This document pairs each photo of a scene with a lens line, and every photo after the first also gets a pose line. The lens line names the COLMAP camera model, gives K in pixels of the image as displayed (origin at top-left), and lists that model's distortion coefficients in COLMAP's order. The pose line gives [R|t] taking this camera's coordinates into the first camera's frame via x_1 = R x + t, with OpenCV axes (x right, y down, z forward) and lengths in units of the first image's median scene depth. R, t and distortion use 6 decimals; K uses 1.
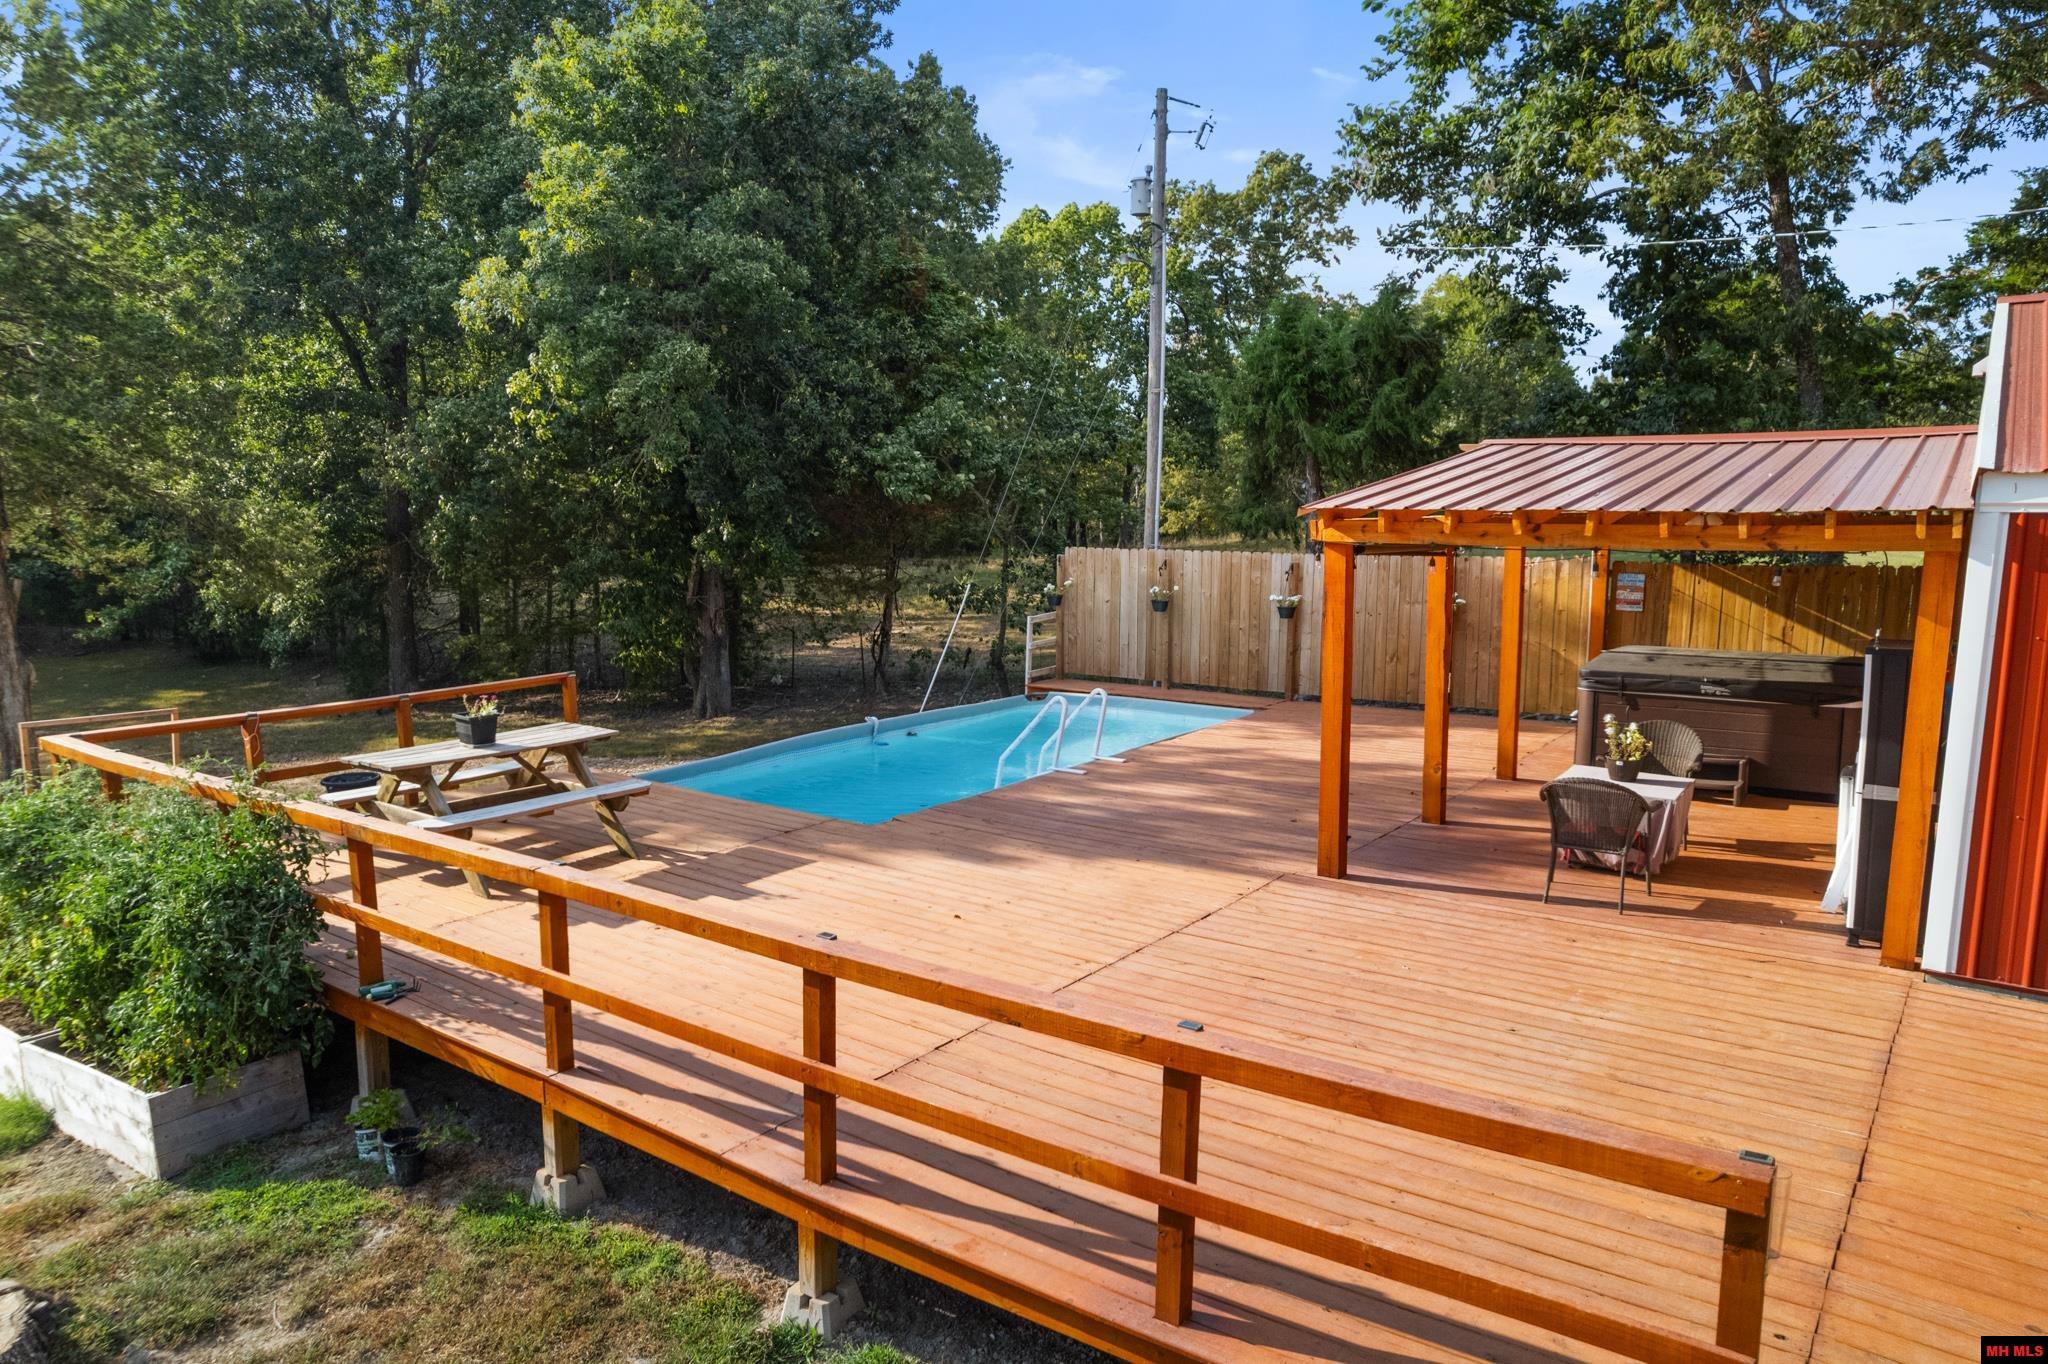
lens RADIAL K [[1326.8, 0, 1032.9], [0, 1326.8, 691.8], [0, 0, 1]] dist [-0.064366, 0.059473]
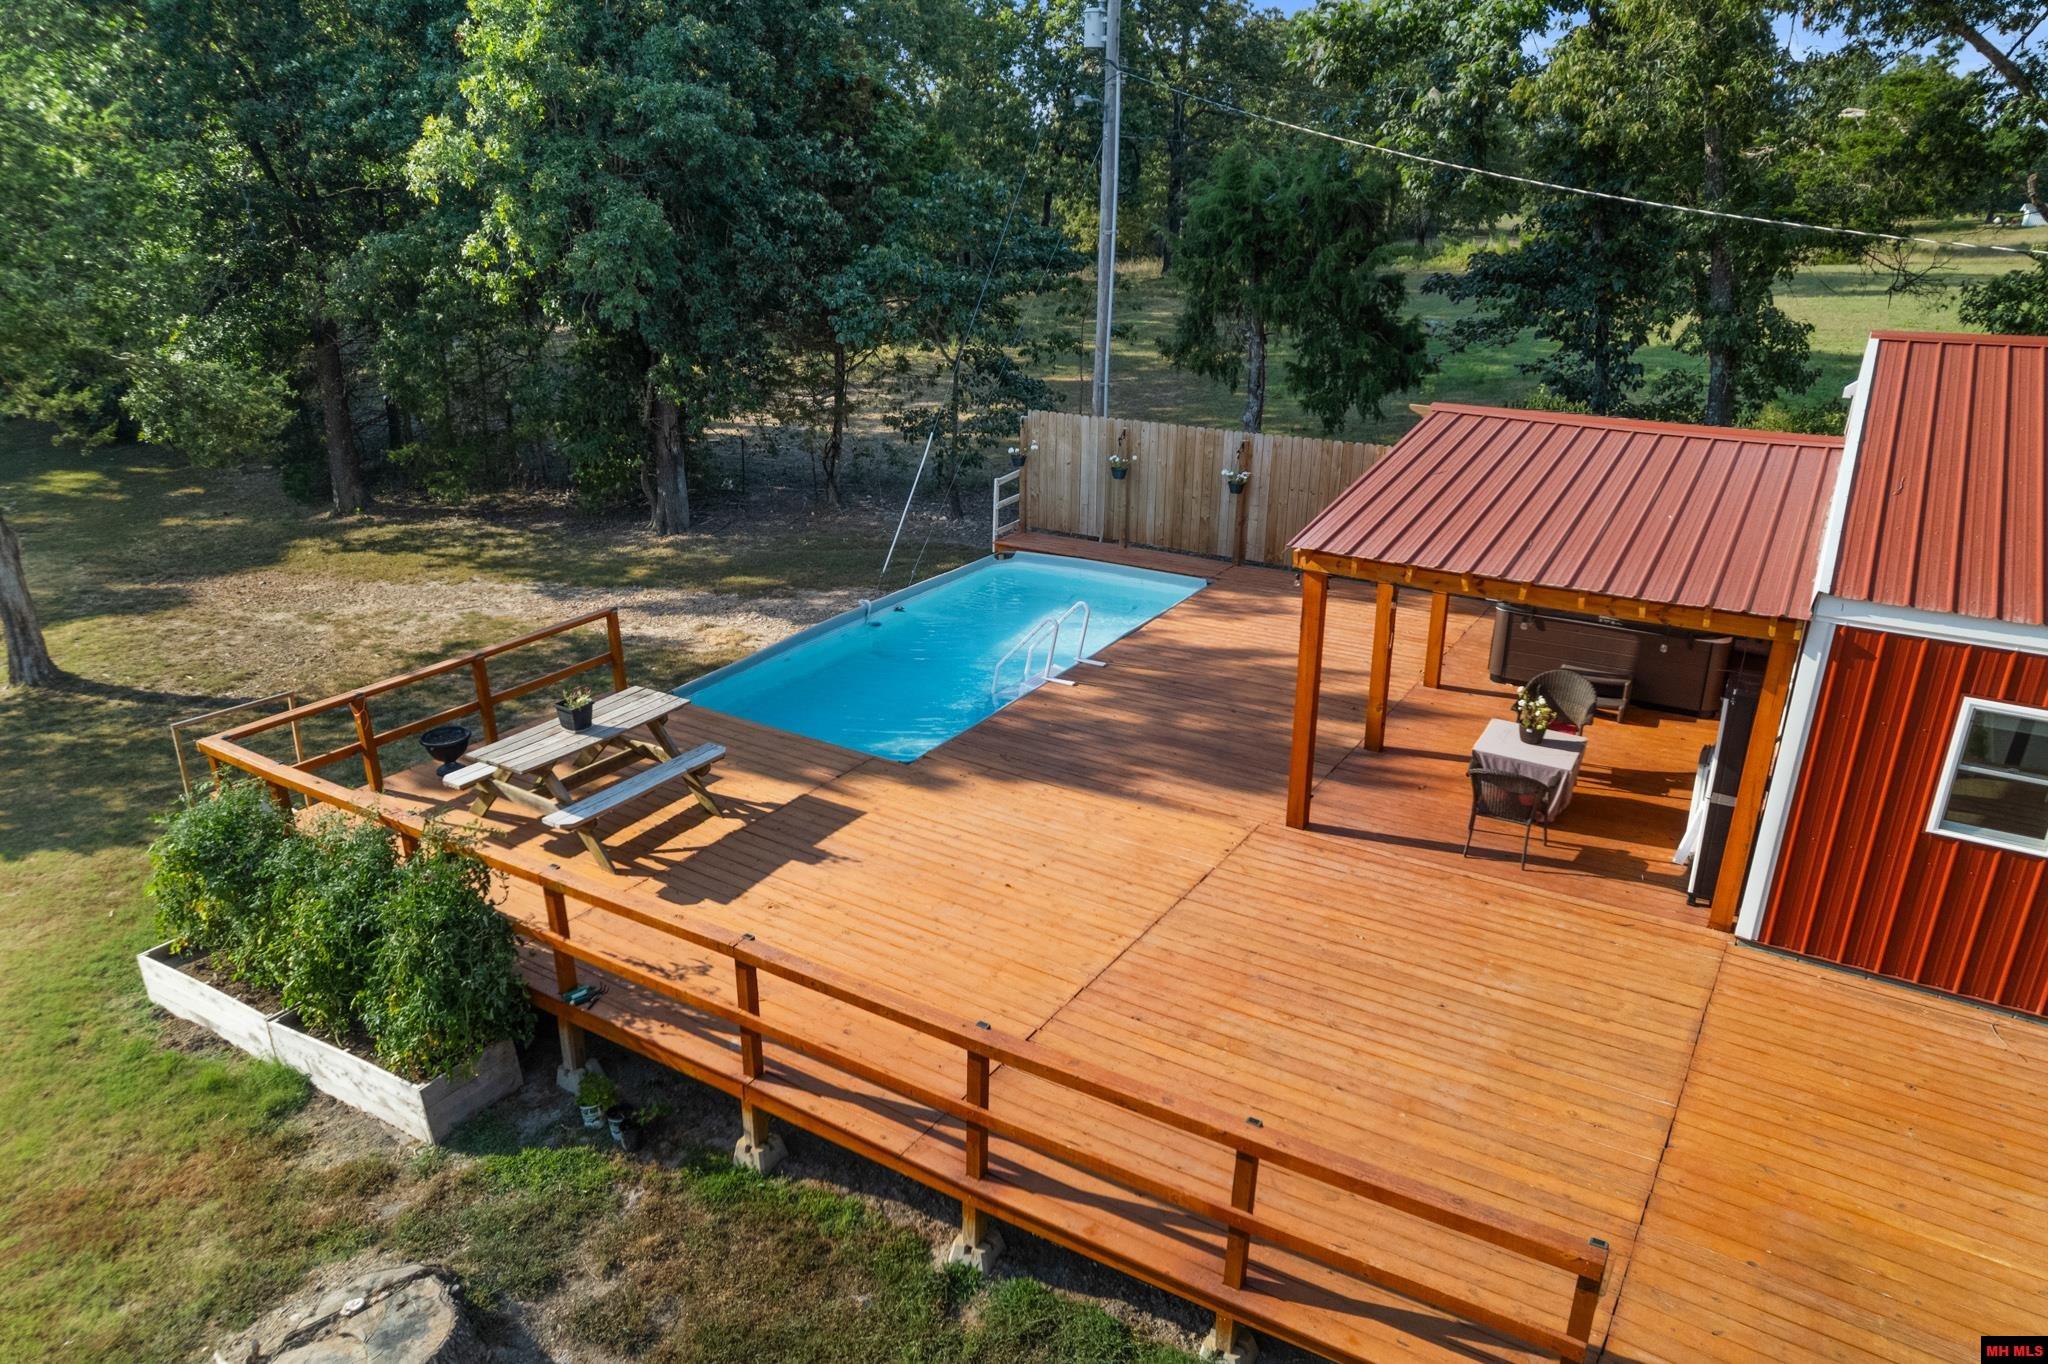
lens RADIAL K [[1326.8, 0, 1033.2], [0, 1326.8, 698.7], [0, 0, 1]] dist [-0.064366, 0.059473]
pose [[0.997308, -0.024189, 0.069226, -0.133891], [0.007922, 0.974045, 0.226217, -0.333560], [-0.072901, -0.225060, 0.971614, -0.211035]]
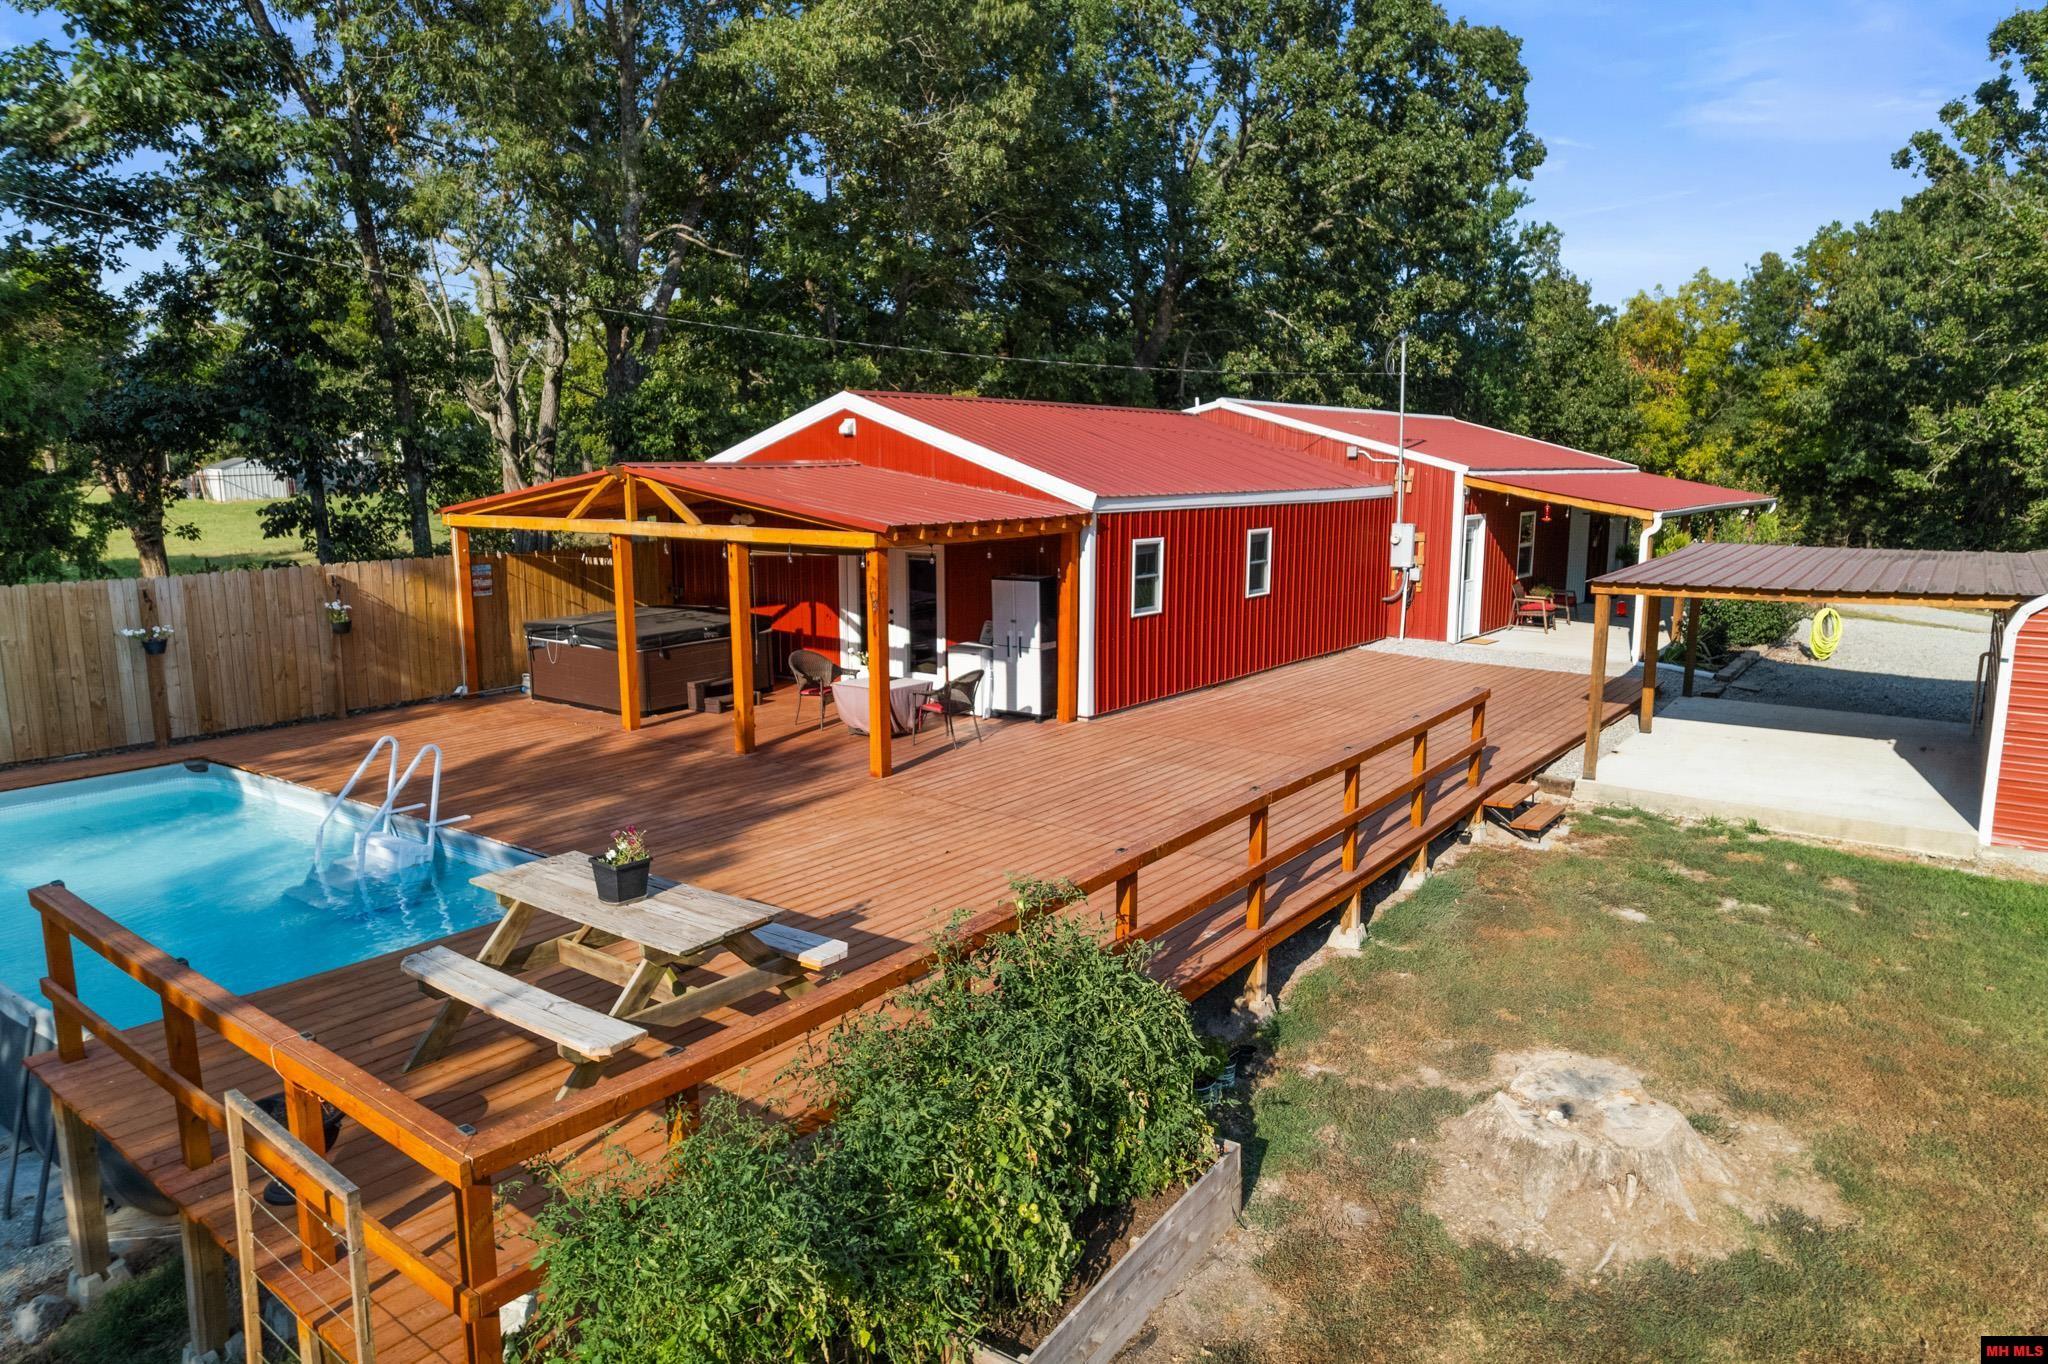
lens RADIAL K [[1326.8, 0, 1021.2], [0, 1326.8, 680.9], [0, 0, 1]] dist [-0.064366, 0.059473]
pose [[0.027314, -0.168404, 0.985340, -1.525652], [0.145746, 0.975845, 0.162741, -0.229301], [-0.988945, 0.139164, 0.051199, 0.969465]]
